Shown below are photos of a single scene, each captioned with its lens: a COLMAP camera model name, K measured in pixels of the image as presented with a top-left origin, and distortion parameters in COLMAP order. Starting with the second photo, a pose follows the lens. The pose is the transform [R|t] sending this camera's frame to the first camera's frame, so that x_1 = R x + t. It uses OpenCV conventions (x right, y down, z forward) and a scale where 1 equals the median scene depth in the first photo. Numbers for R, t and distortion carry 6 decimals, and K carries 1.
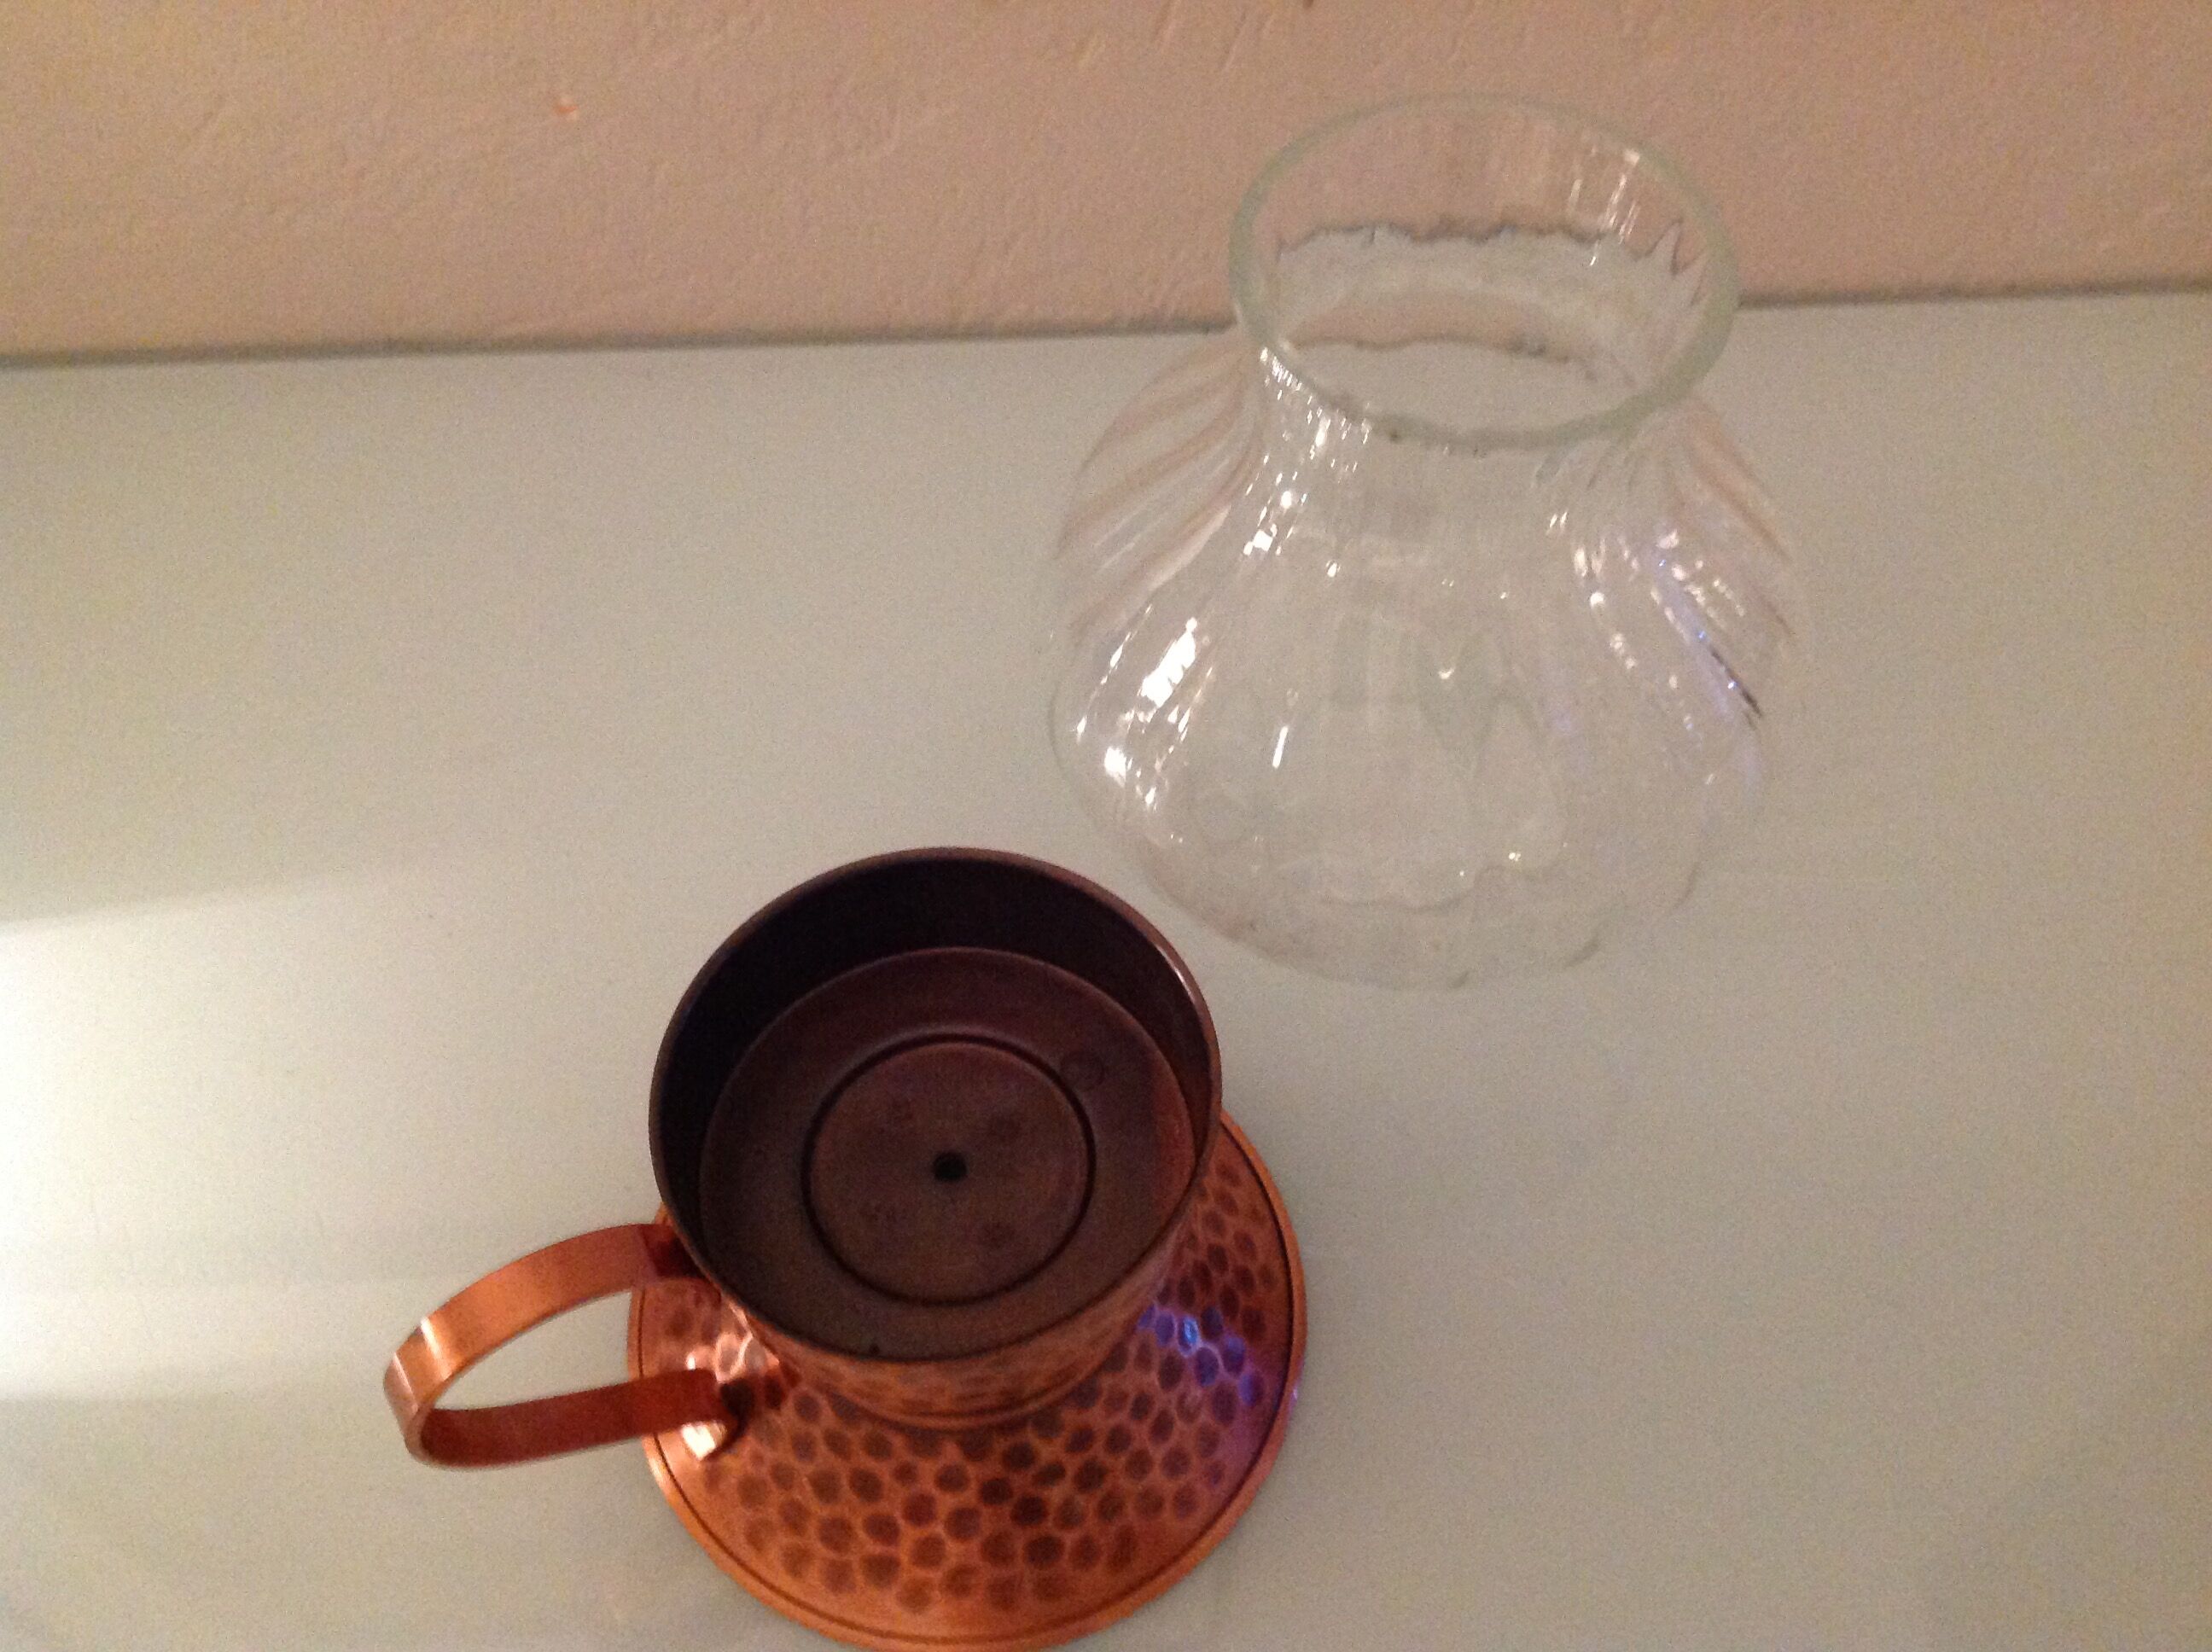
lens RADIAL K [[2270.1, 0, 1084.6], [0, 2270.1, 831.7], [0, 0, 1]] dist [0.087106, 0.000000]
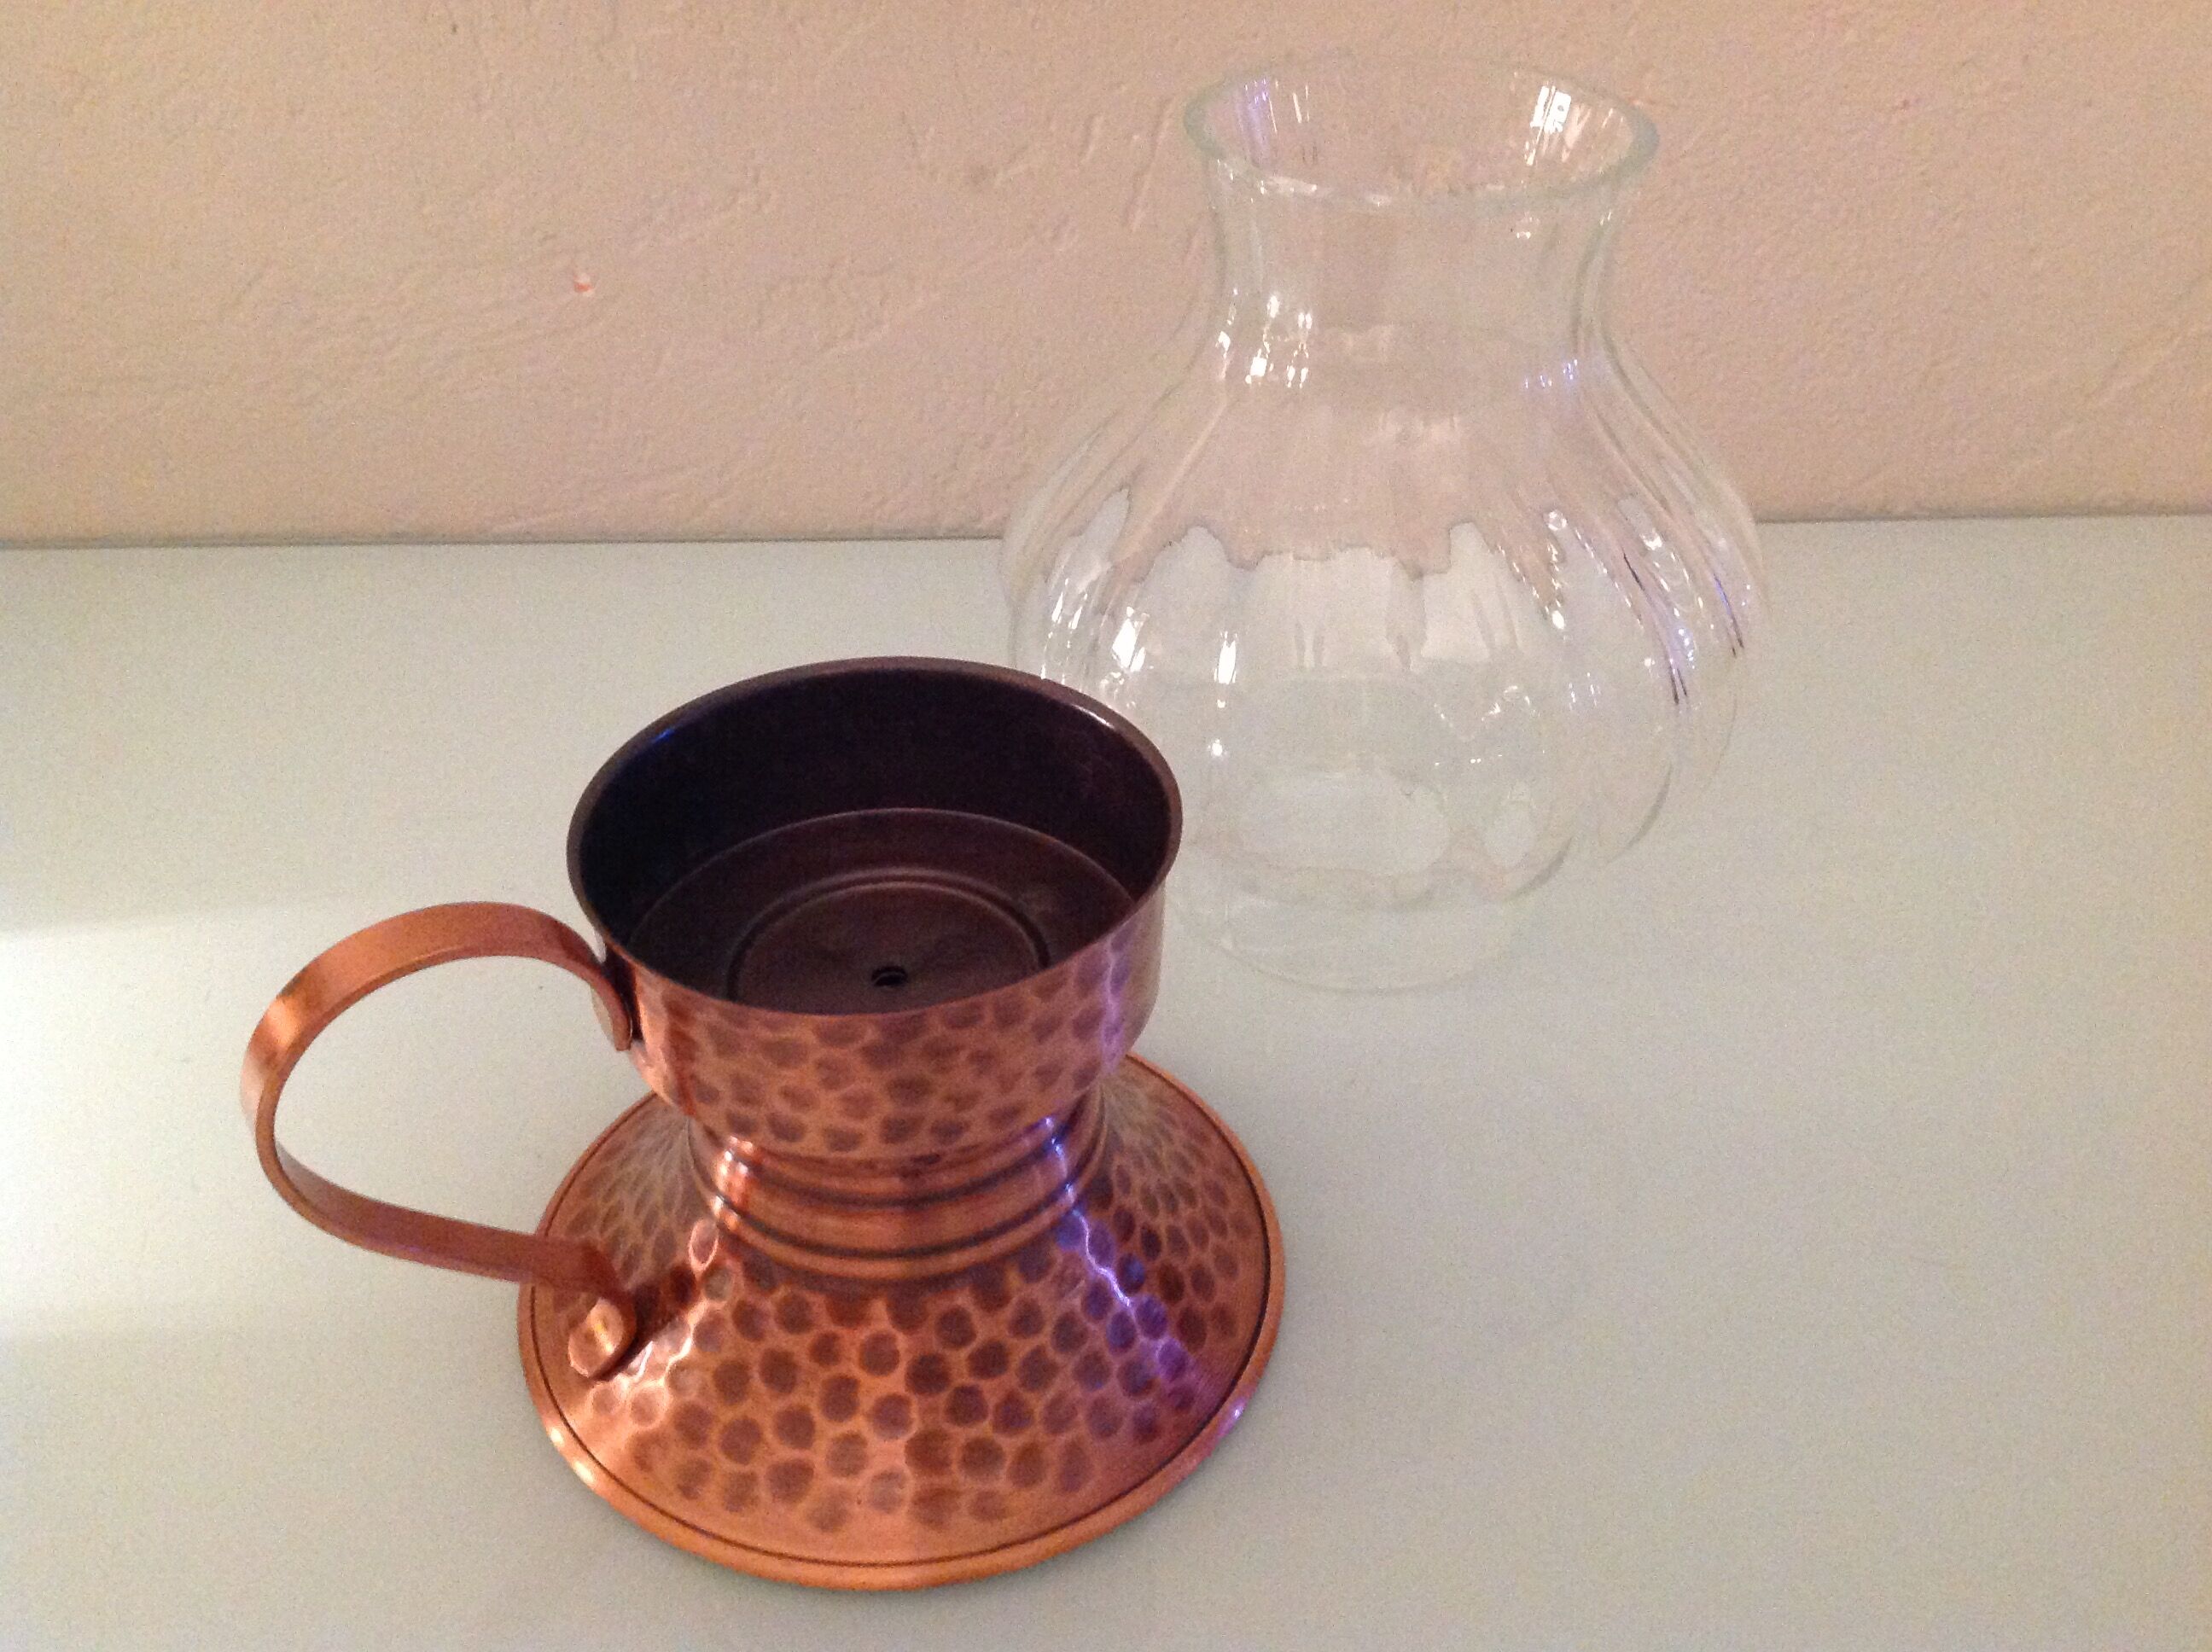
lens RADIAL K [[2270.1, 0, 1101.6], [0, 2270.1, 776.7], [0, 0, 1]] dist [0.087106, 0.000000]
pose [[0.999919, 0.009691, 0.008243, 0.017285], [-0.005772, 0.922936, -0.384910, 0.408128], [-0.011338, 0.384831, 0.922917, 0.110564]]
